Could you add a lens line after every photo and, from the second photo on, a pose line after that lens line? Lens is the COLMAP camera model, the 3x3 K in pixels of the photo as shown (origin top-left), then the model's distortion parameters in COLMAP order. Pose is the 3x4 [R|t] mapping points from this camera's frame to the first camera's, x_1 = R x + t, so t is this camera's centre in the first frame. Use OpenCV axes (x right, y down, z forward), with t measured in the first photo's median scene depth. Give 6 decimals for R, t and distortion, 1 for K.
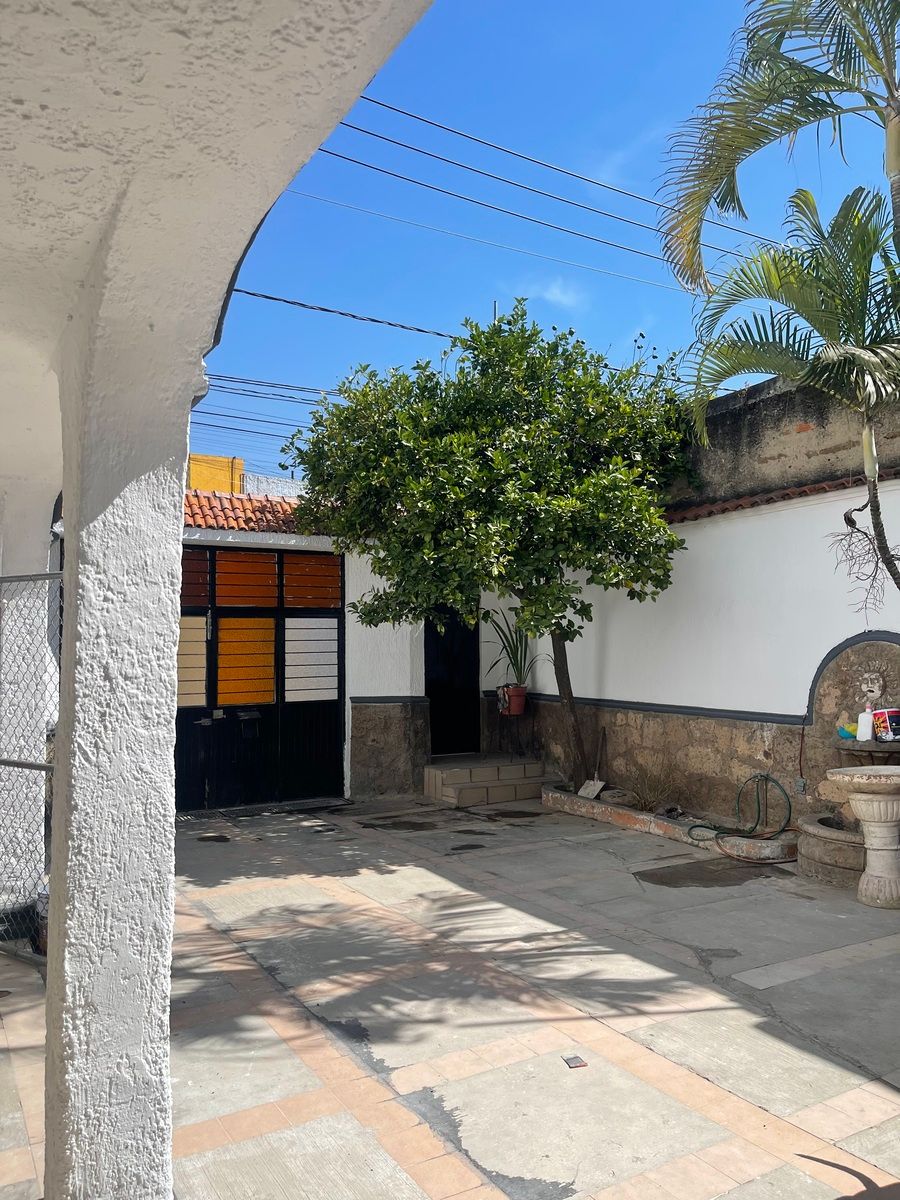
lens RADIAL K [[907.1, 0, 440.8], [0, 907.1, 612.7], [0, 0, 1]] dist [0.069024, -0.094232]
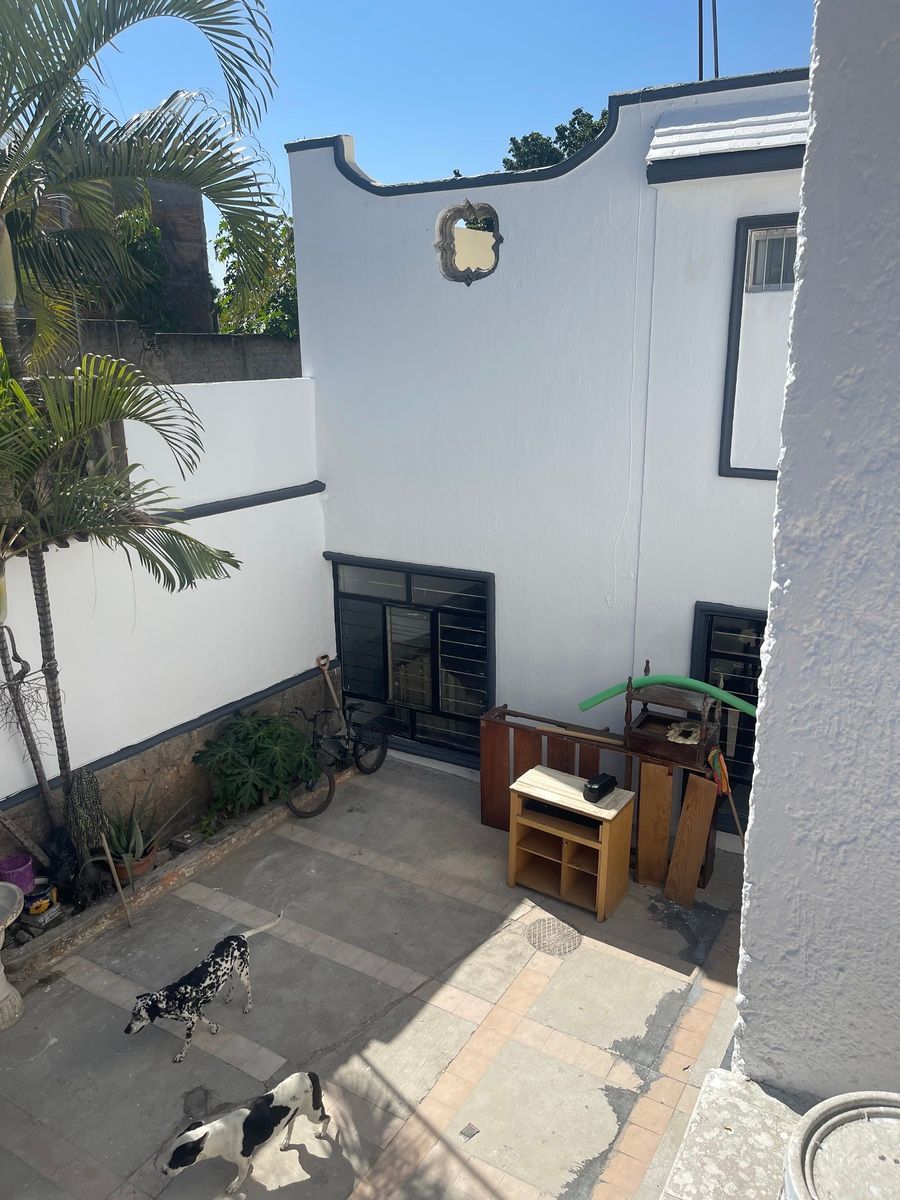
lens RADIAL K [[907.1, 0, 450.0], [0, 907.1, 615.9], [0, 0, 1]] dist [0.069024, -0.094232]
pose [[-0.493910, -0.237175, 0.836541, -0.588822], [-0.015699, 0.964355, 0.264144, -0.451348], [-0.869371, 0.117330, -0.480029, 1.160440]]
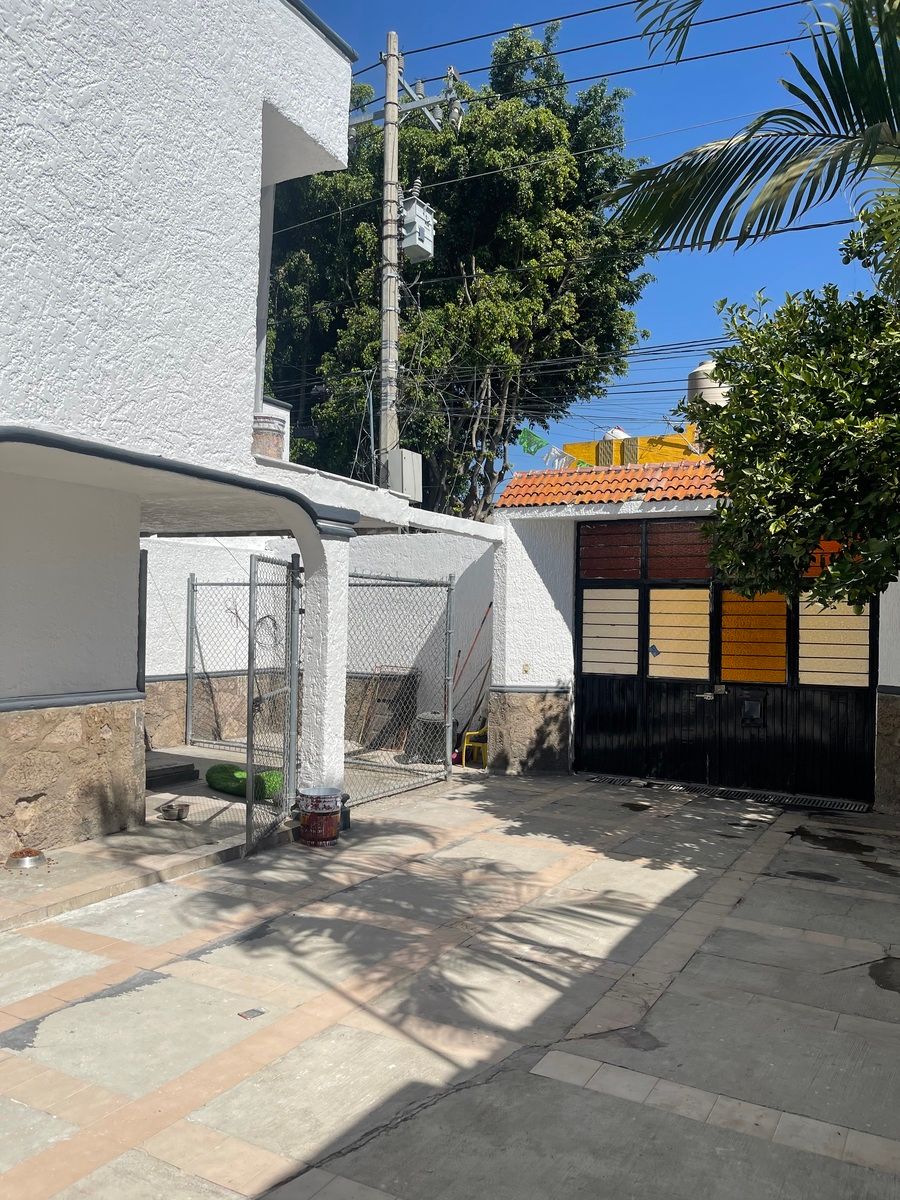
lens RADIAL K [[907.1, 0, 431.0], [0, 907.1, 586.2], [0, 0, 1]] dist [0.069024, -0.094232]
pose [[0.510777, -0.012181, -0.859627, 0.833029], [0.010040, 0.999916, -0.008203, 0.013029], [0.859655, -0.004441, 0.510856, 0.471338]]
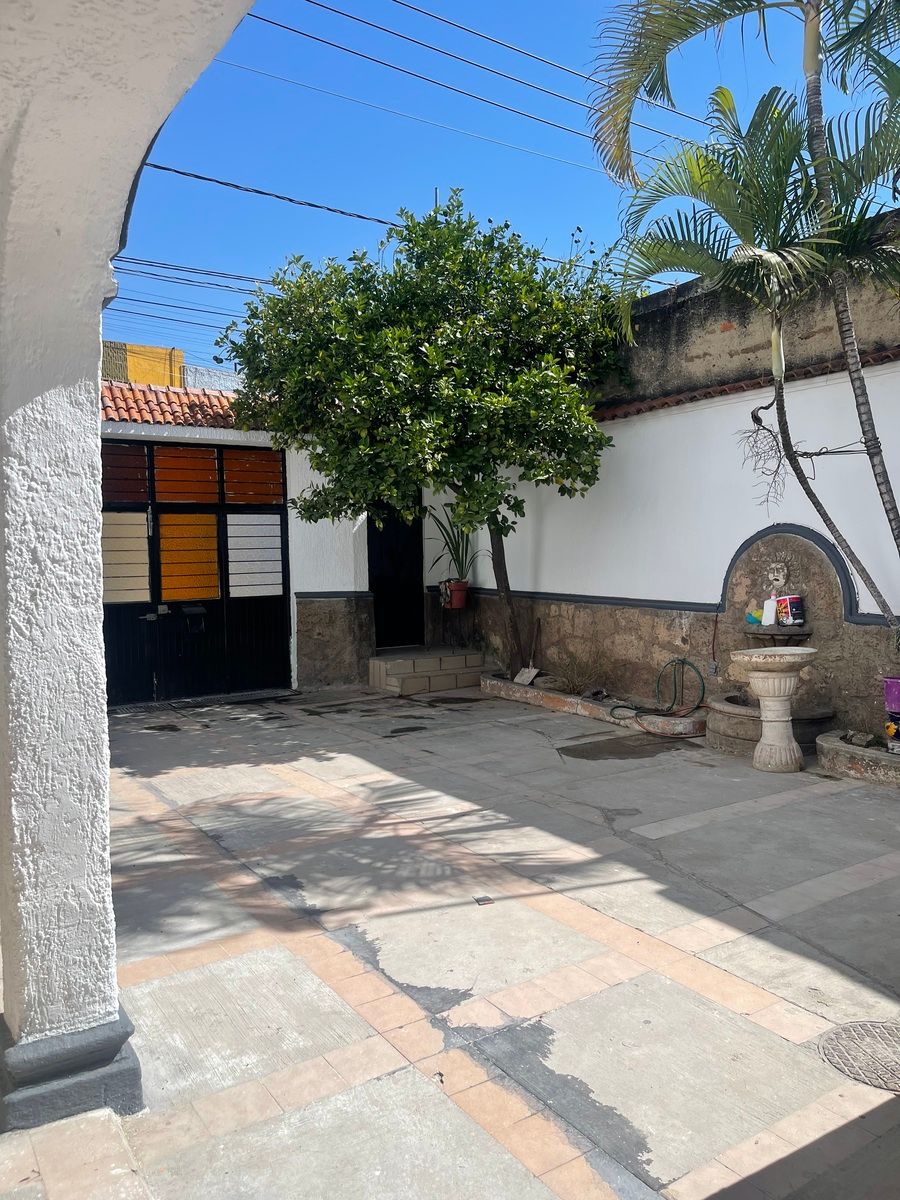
lens RADIAL K [[907.1, 0, 460.5], [0, 907.1, 615.3], [0, 0, 1]] dist [0.069024, -0.094232]
pose [[0.997528, -0.010251, 0.069516, 0.030392], [0.002290, 0.993520, 0.113638, 0.005461], [-0.070231, -0.113198, 0.991087, -0.061935]]
